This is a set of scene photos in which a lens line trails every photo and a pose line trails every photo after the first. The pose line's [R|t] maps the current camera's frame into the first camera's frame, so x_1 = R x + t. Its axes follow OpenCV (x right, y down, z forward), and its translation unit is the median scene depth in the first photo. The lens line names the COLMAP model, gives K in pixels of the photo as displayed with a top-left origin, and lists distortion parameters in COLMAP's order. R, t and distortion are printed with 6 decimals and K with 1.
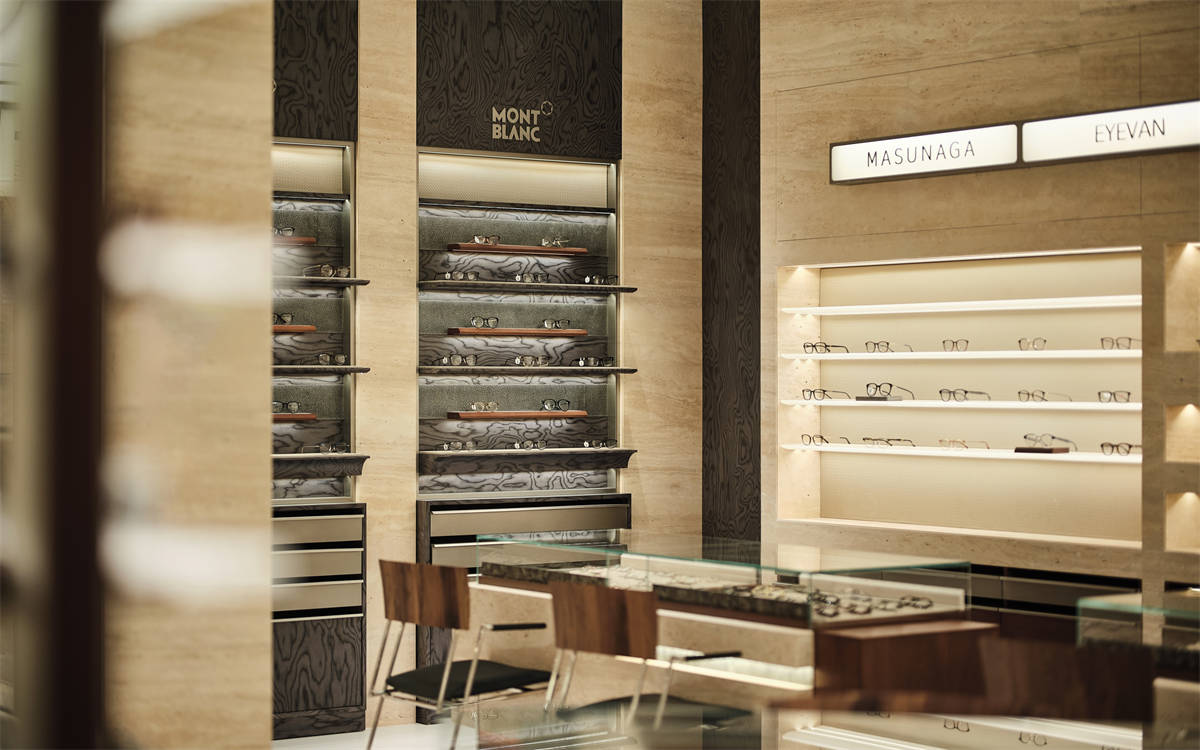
lens RADIAL K [[2351.4, 0, 583.8], [0, 2351.4, 355.4], [0, 0, 1]] dist [-0.018944, 0.000000]
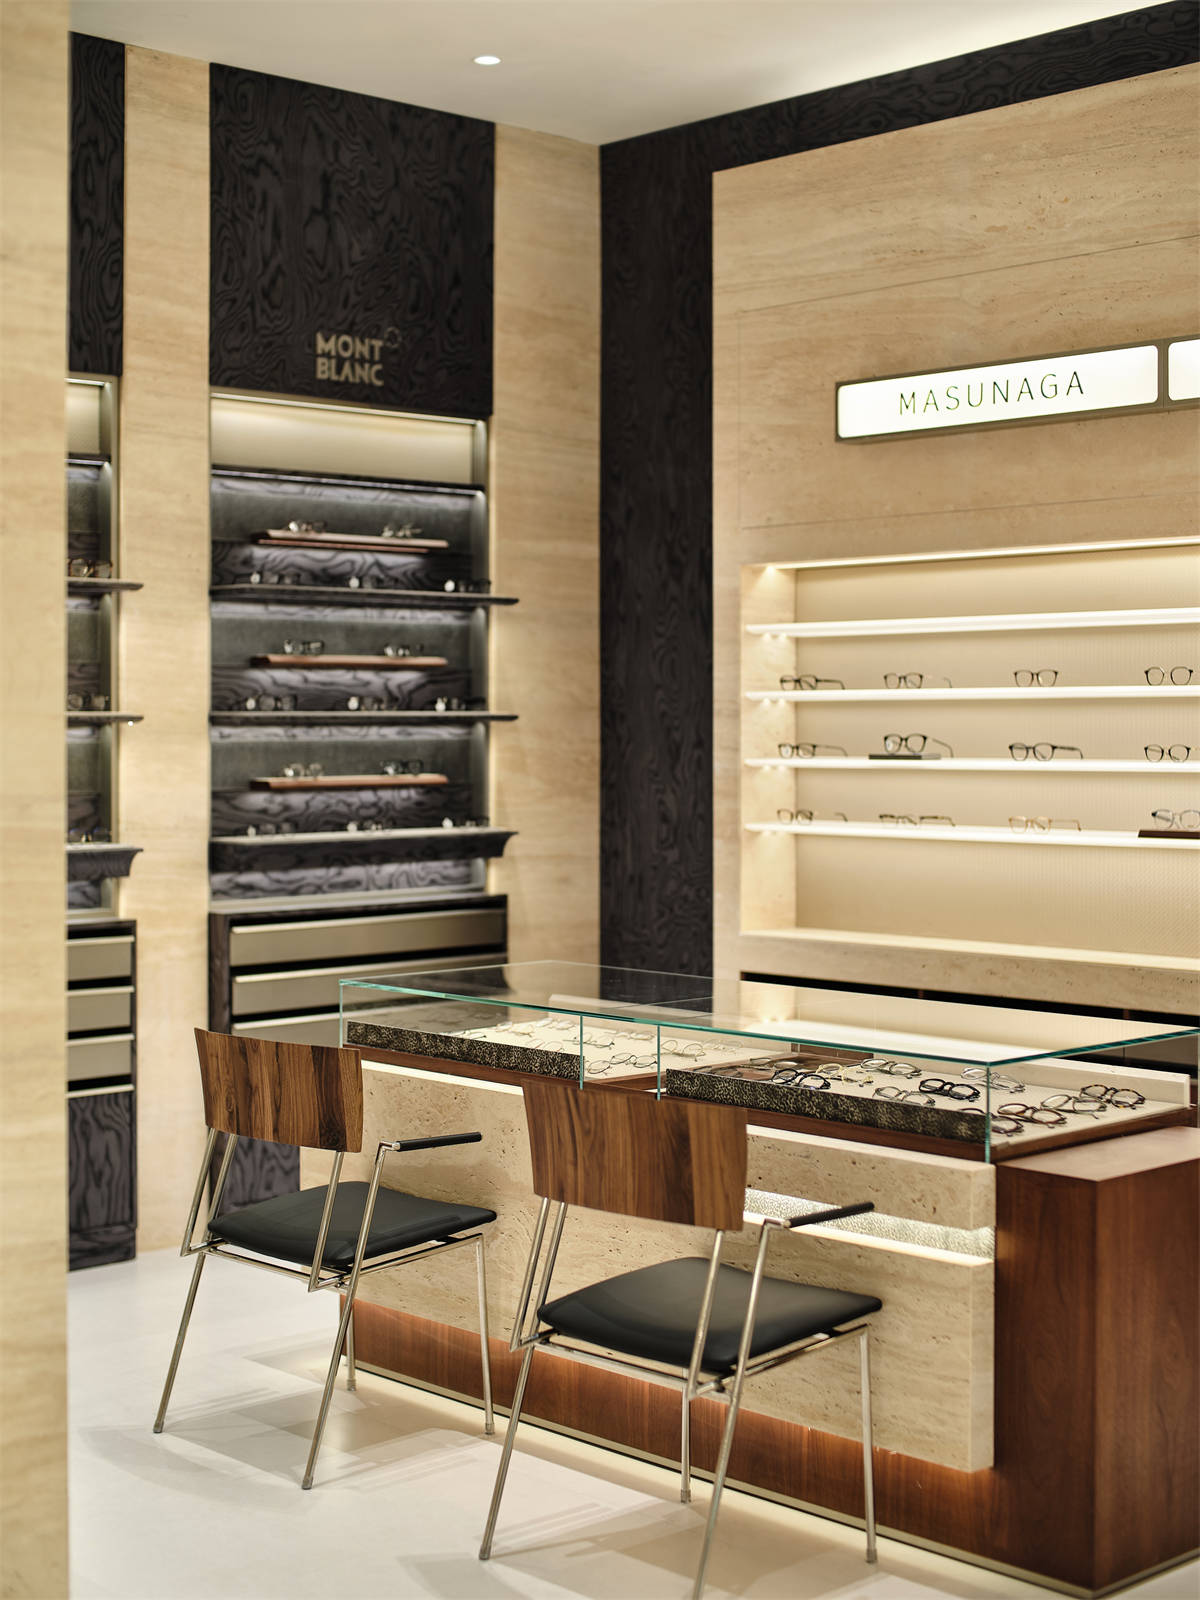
lens RADIAL K [[2447.6, 0, 575.2], [0, 2447.6, 670.5], [0, 0, 1]] dist [-0.049193, 0.000000]
pose [[0.990793, -0.001875, 0.135374, -0.063287], [0.003442, 0.999930, -0.011347, 0.000904], [-0.135343, 0.011709, 0.990730, 0.298745]]
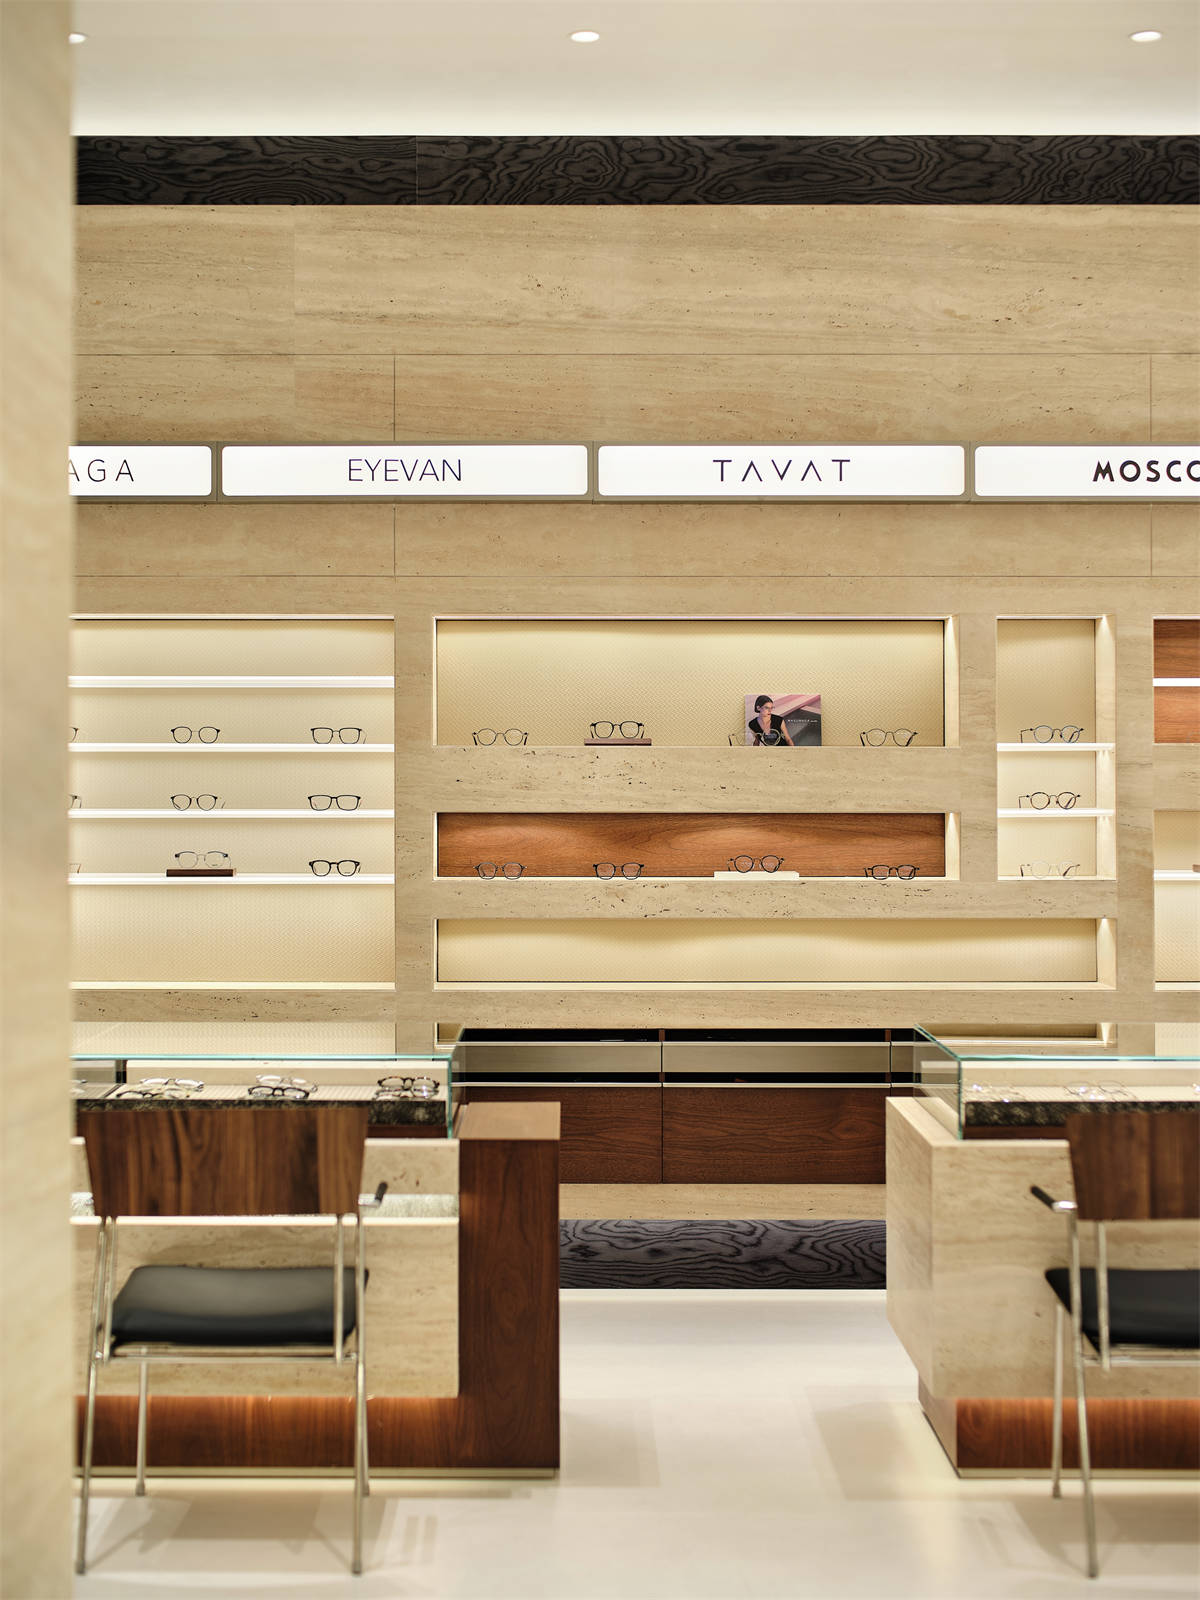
lens RADIAL K [[2403.1, 0, 542.6], [0, 2403.1, 735.8], [0, 0, 1]] dist [0.004844, 0.000000]
pose [[0.577847, 0.012804, 0.816045, -0.341477], [-0.007233, 0.999918, -0.010567, 0.002804], [-0.816113, 0.000203, 0.577892, 0.405628]]
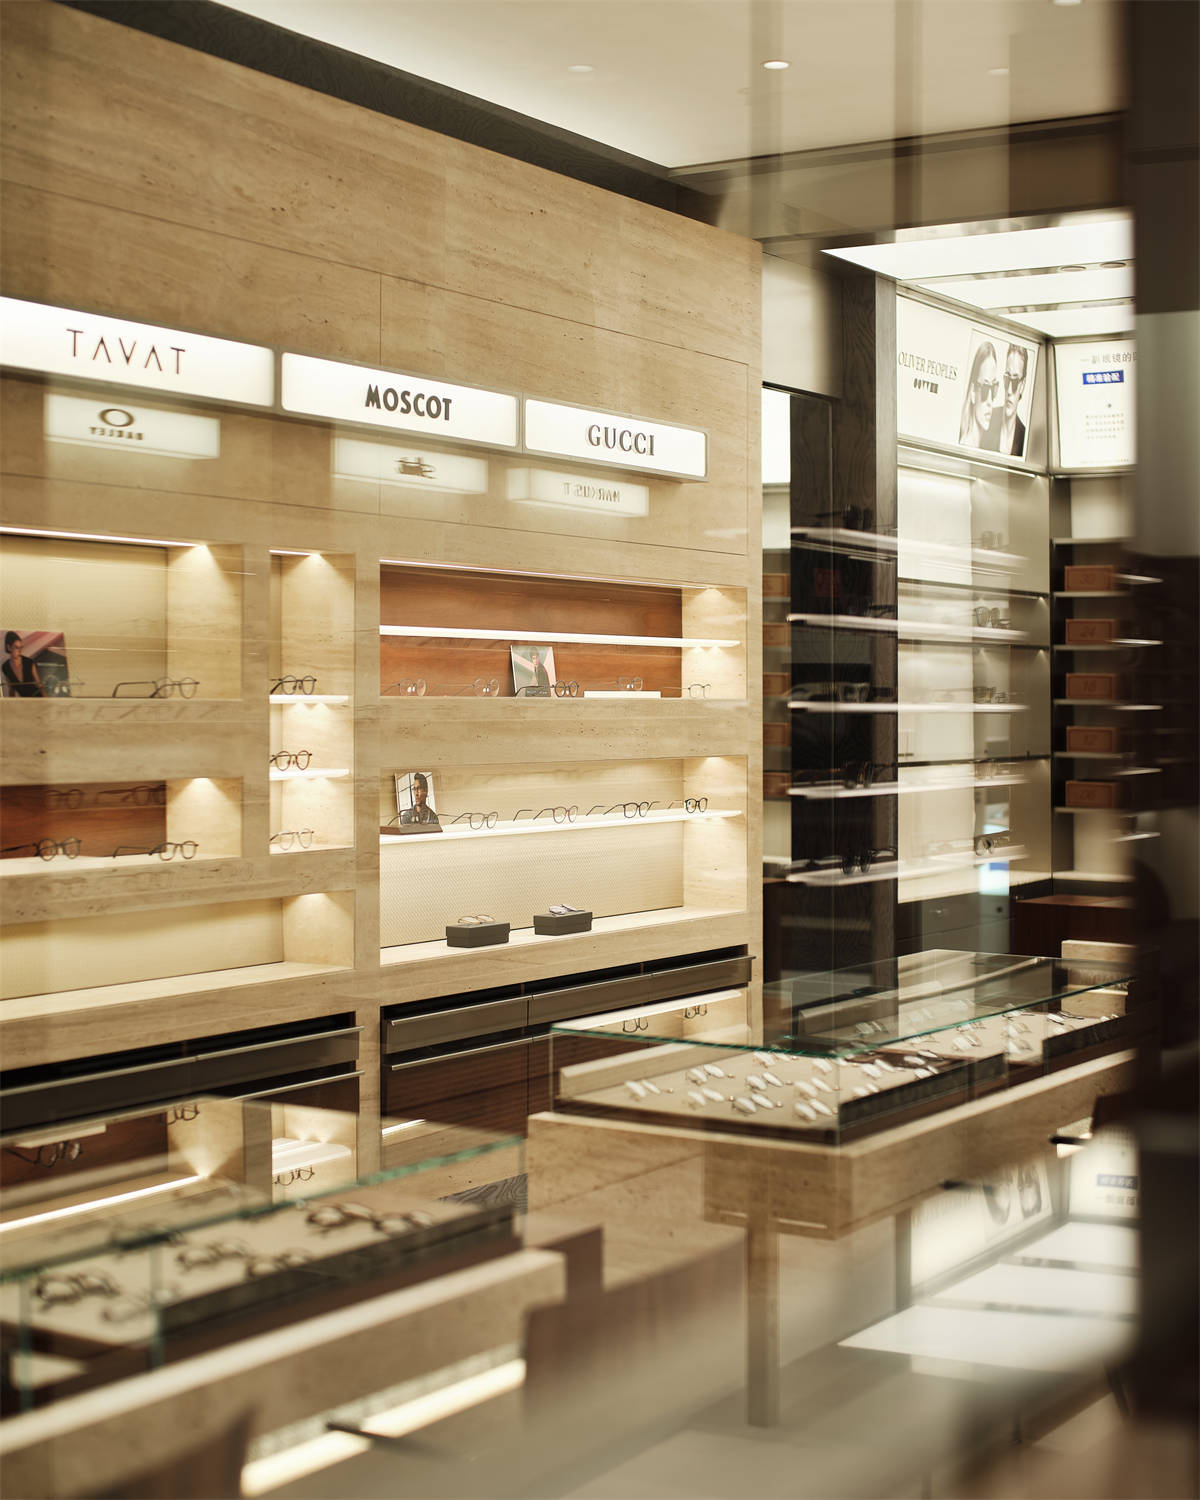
lens RADIAL K [[2453.5, 0, 625.5], [0, 2453.5, 639.3], [0, 0, 1]] dist [-0.032481, 0.000000]
pose [[-0.395221, 0.022186, 0.918318, -0.298199], [-0.010947, 0.999524, -0.028859, -0.000598], [-0.918521, -0.021459, -0.394790, 0.860109]]
